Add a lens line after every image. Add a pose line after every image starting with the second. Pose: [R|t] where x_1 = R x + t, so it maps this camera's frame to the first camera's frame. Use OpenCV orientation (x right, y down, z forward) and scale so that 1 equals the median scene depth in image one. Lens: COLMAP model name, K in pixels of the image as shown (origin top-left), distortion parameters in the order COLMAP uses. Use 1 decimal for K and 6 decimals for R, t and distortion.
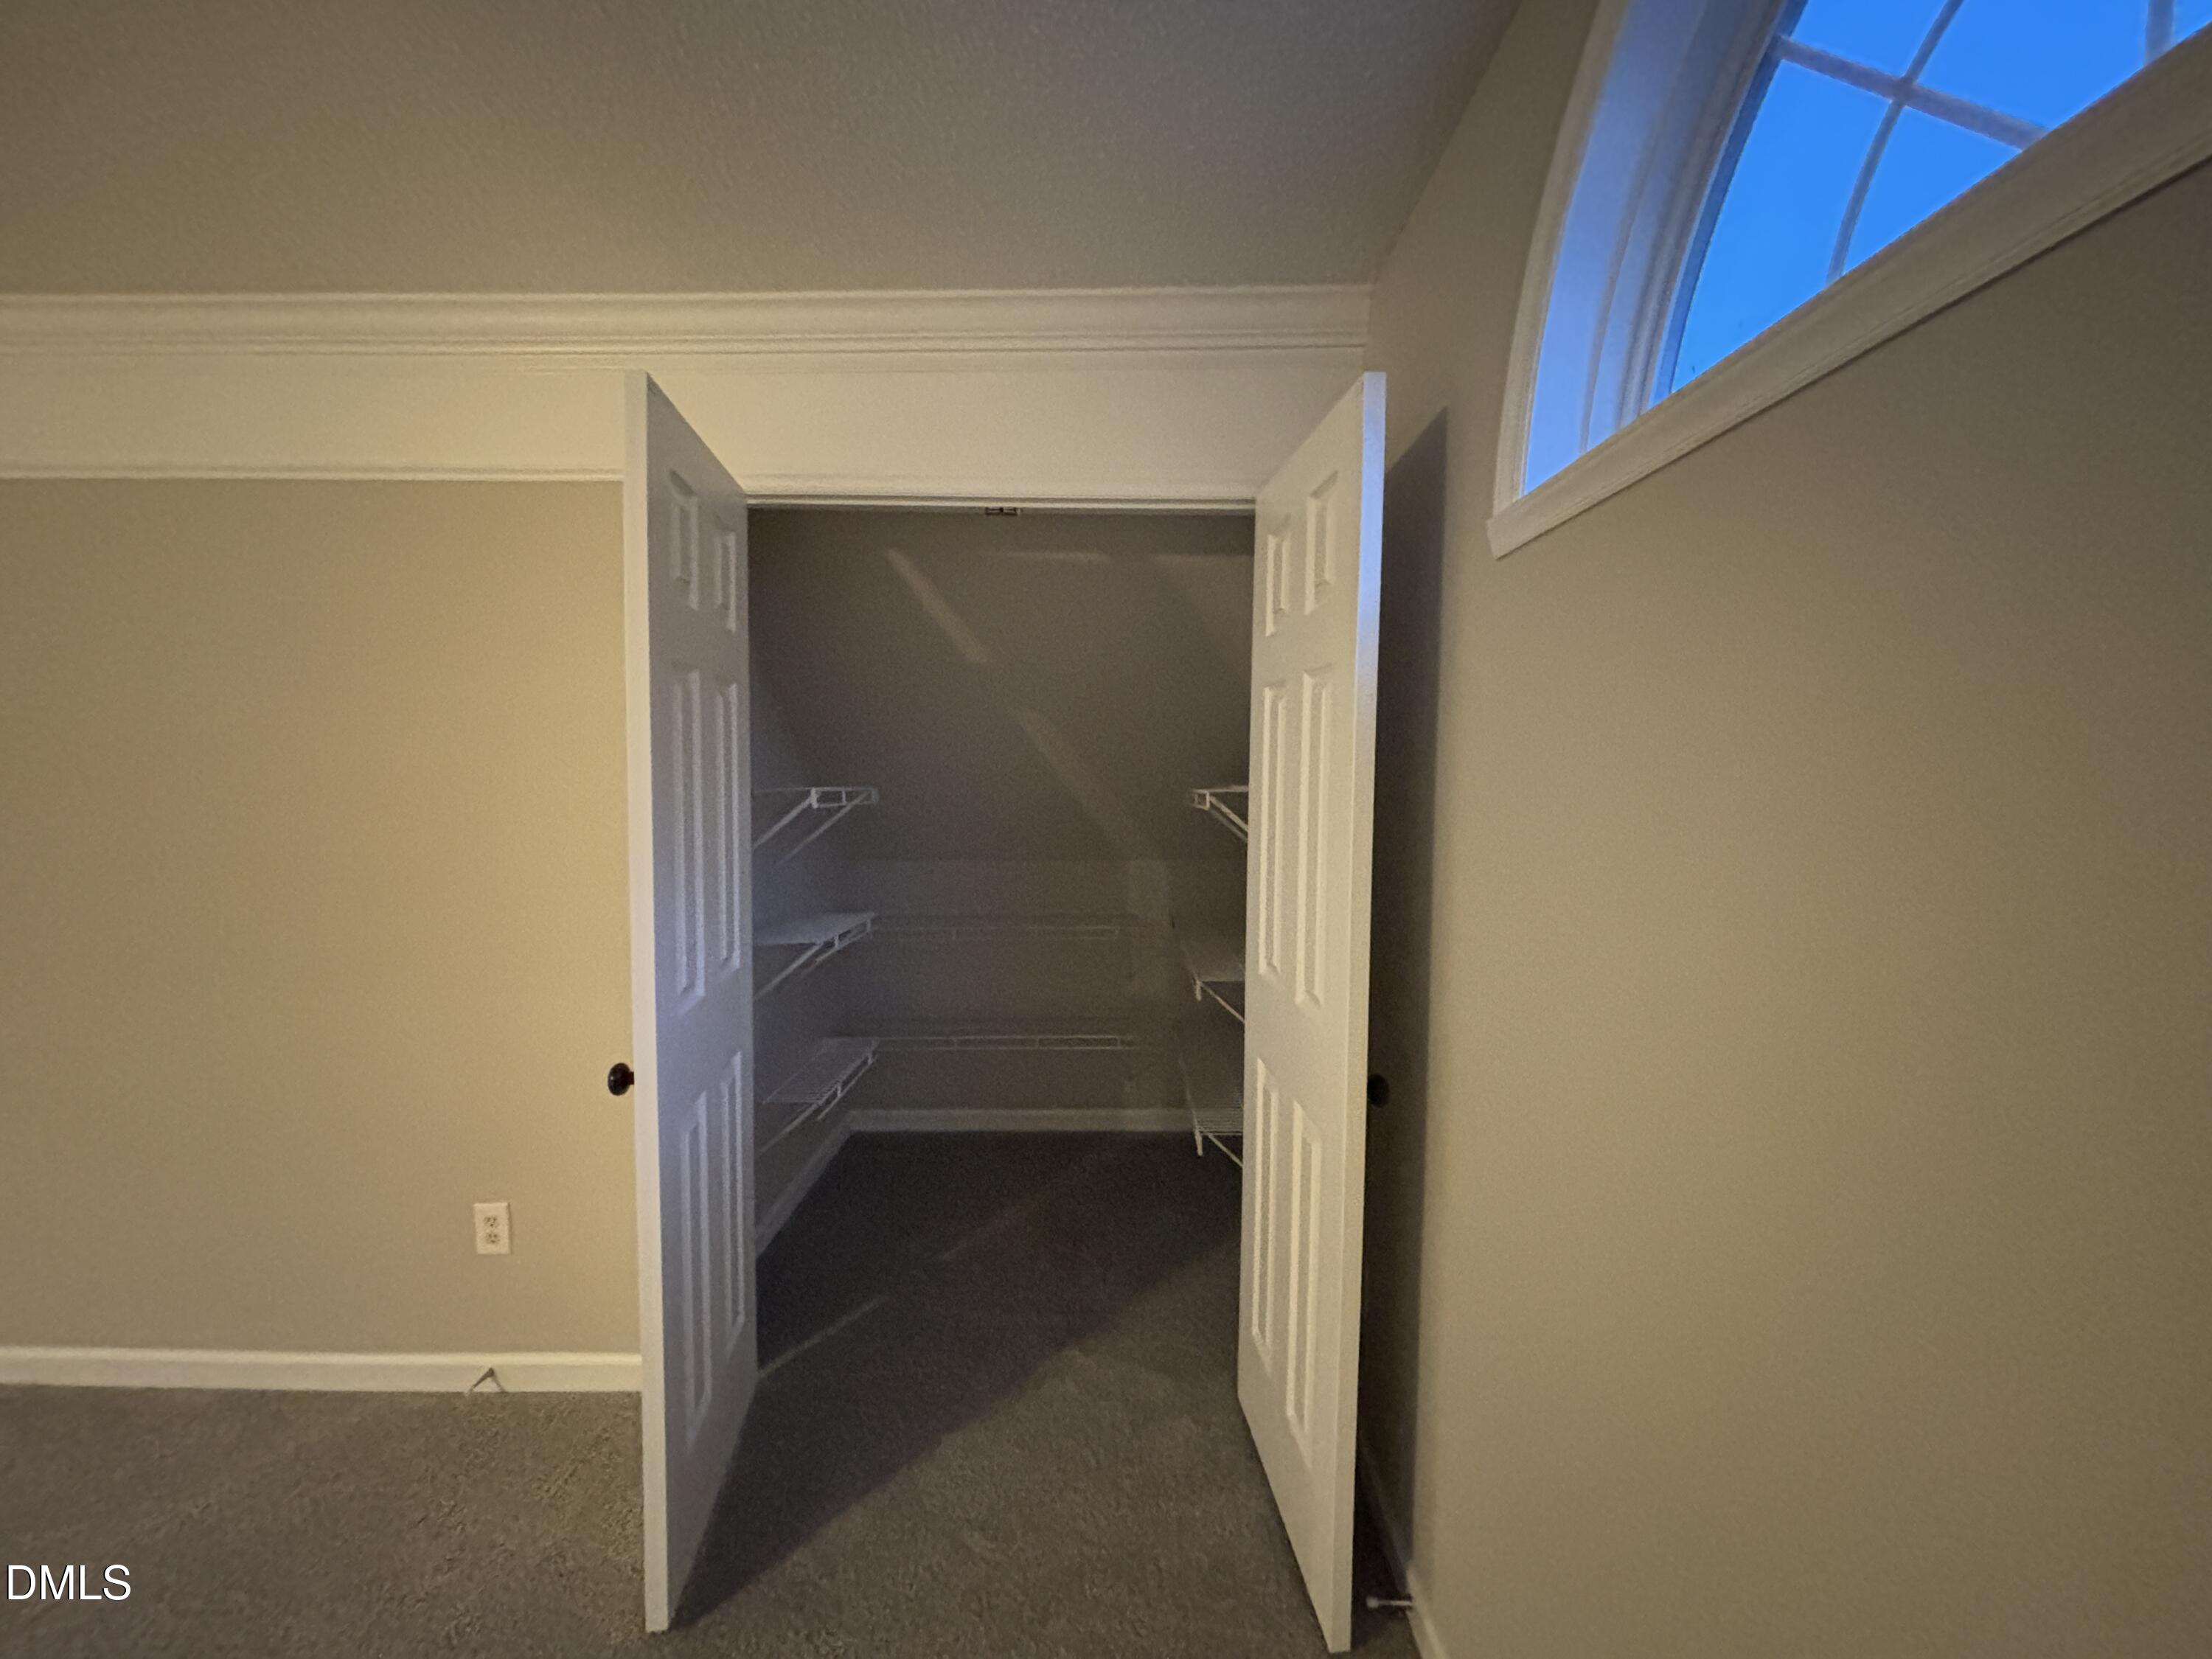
lens RADIAL K [[864.6, 0, 1106.0], [0, 864.6, 829.5], [0, 0, 1]] dist [0.001112, -0.000300]
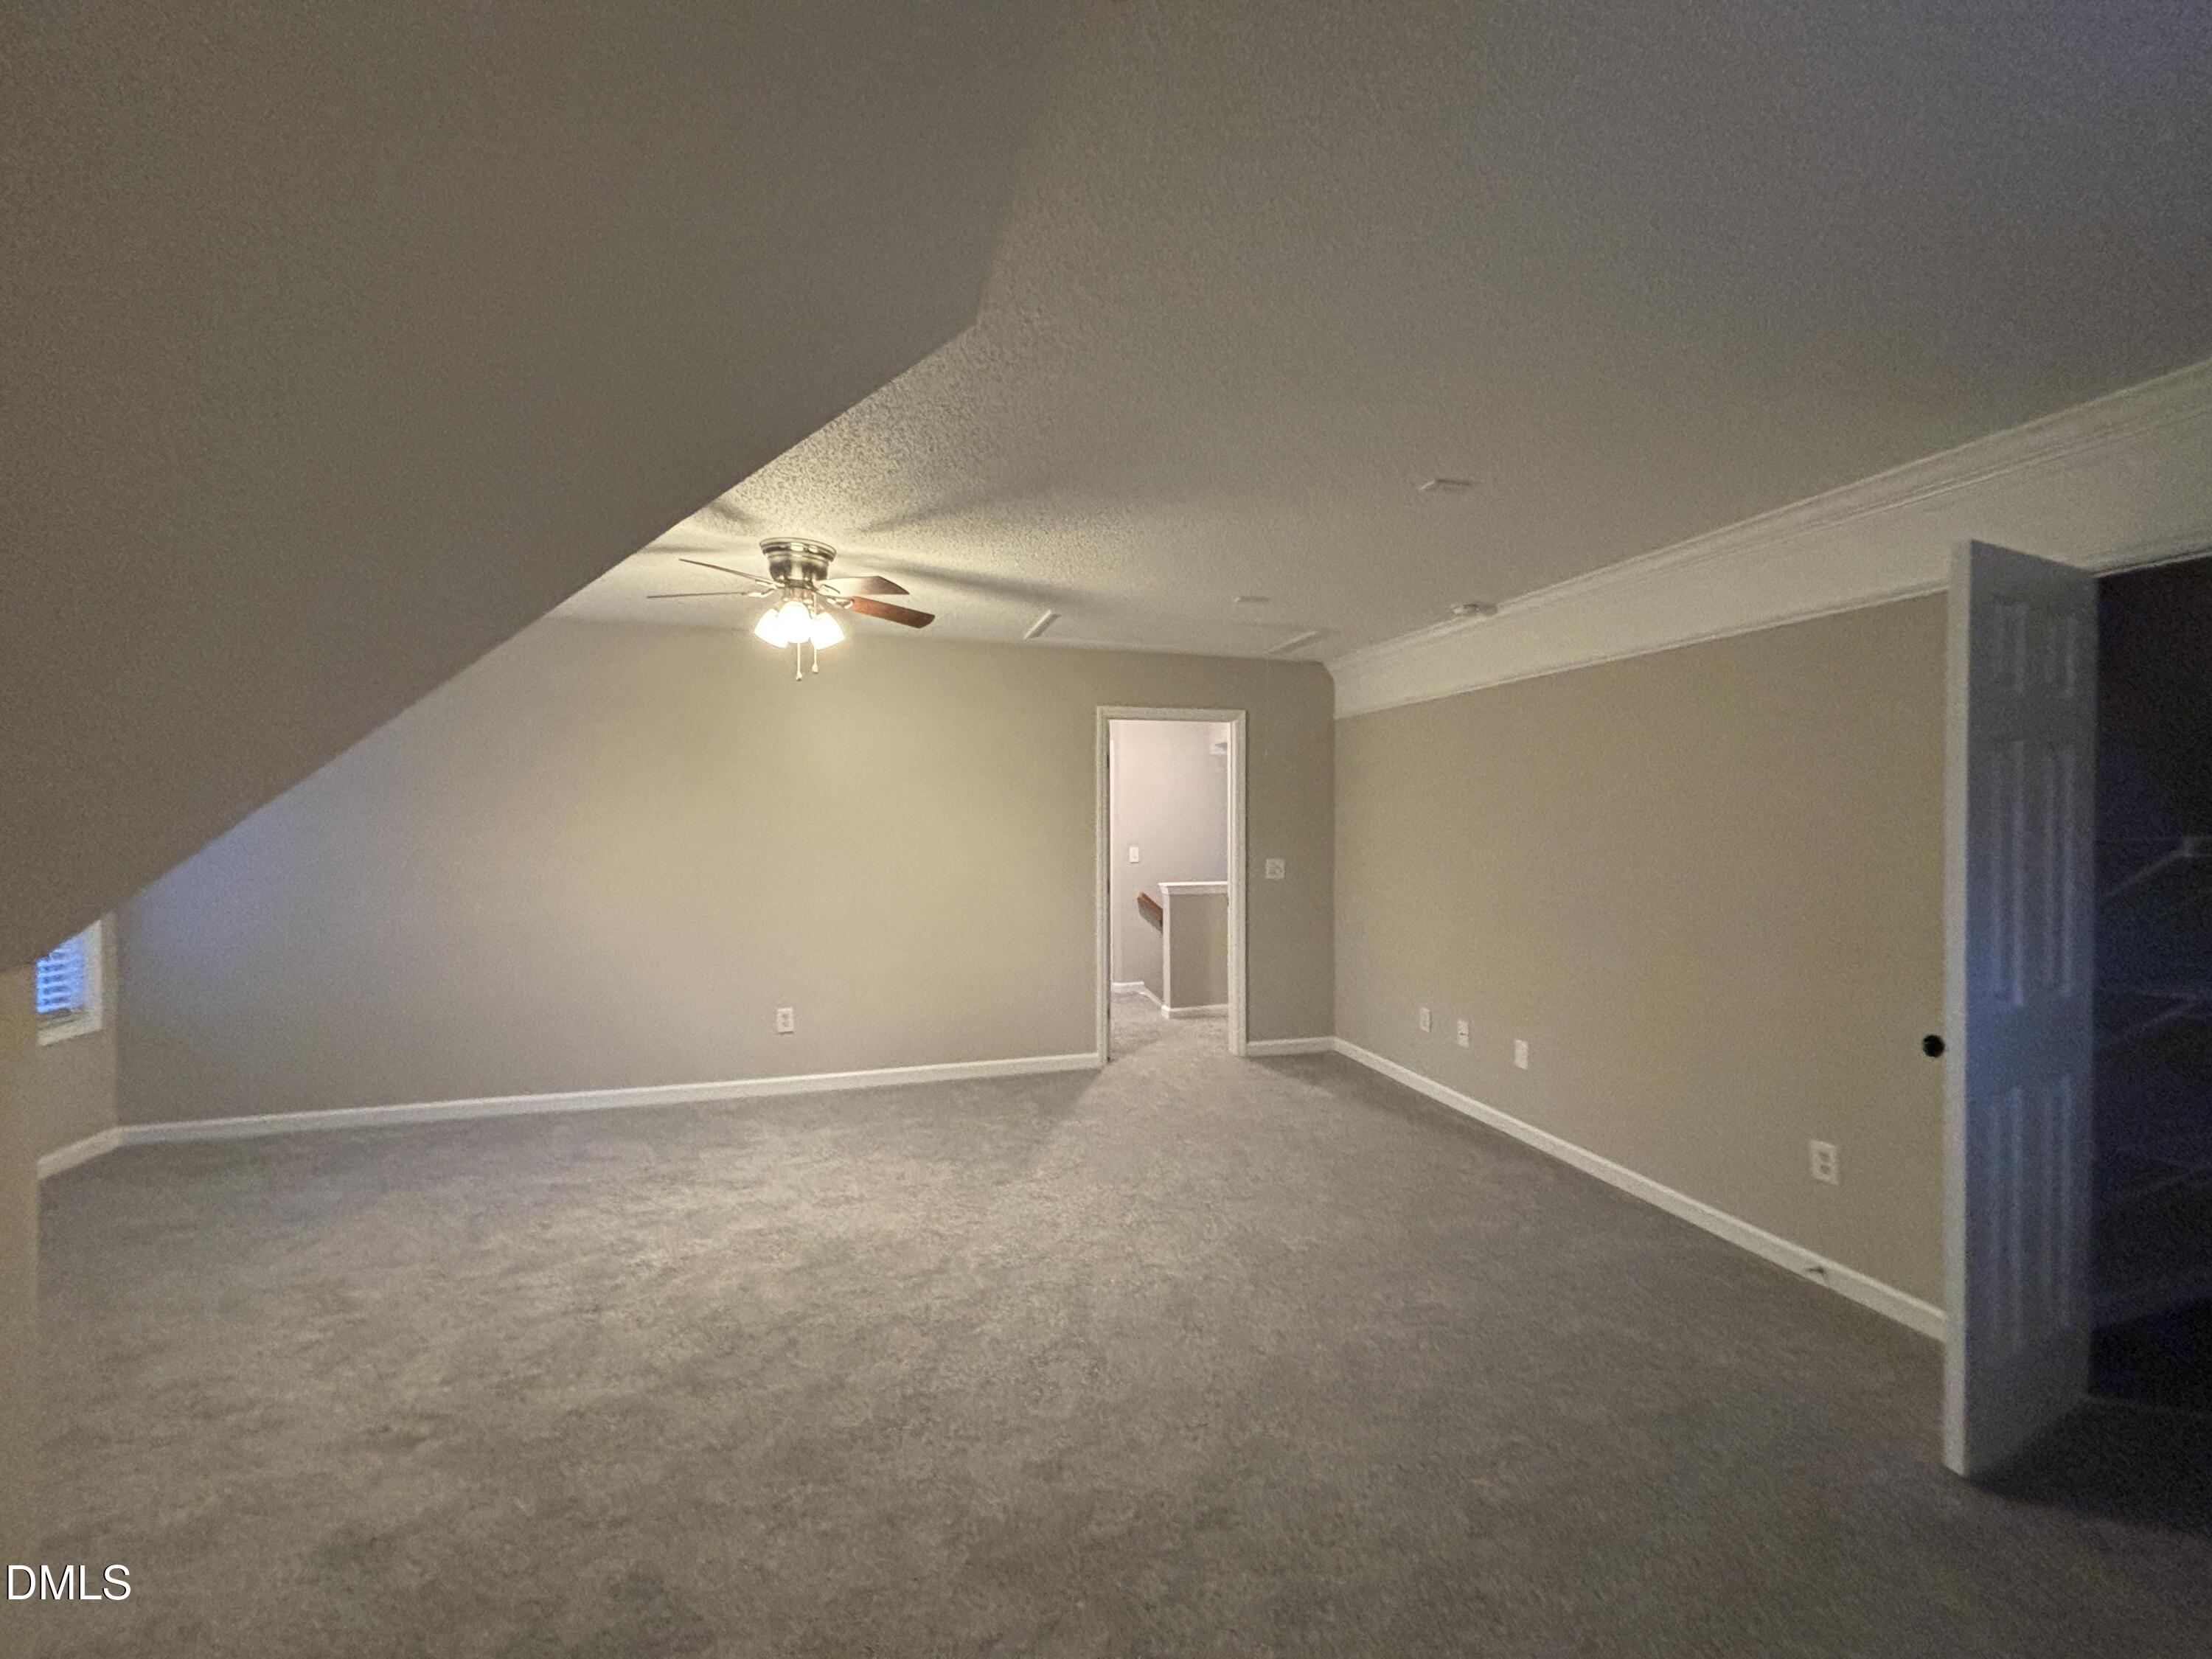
lens RADIAL K [[864.6, 0, 1106.0], [0, 864.6, 829.5], [0, 0, 1]] dist [0.001112, -0.000300]
pose [[0.262066, -0.011565, -0.964981, 0.353542], [-0.060119, 0.997790, -0.028285, 0.051852], [0.963176, 0.065426, 0.260791, -0.539676]]
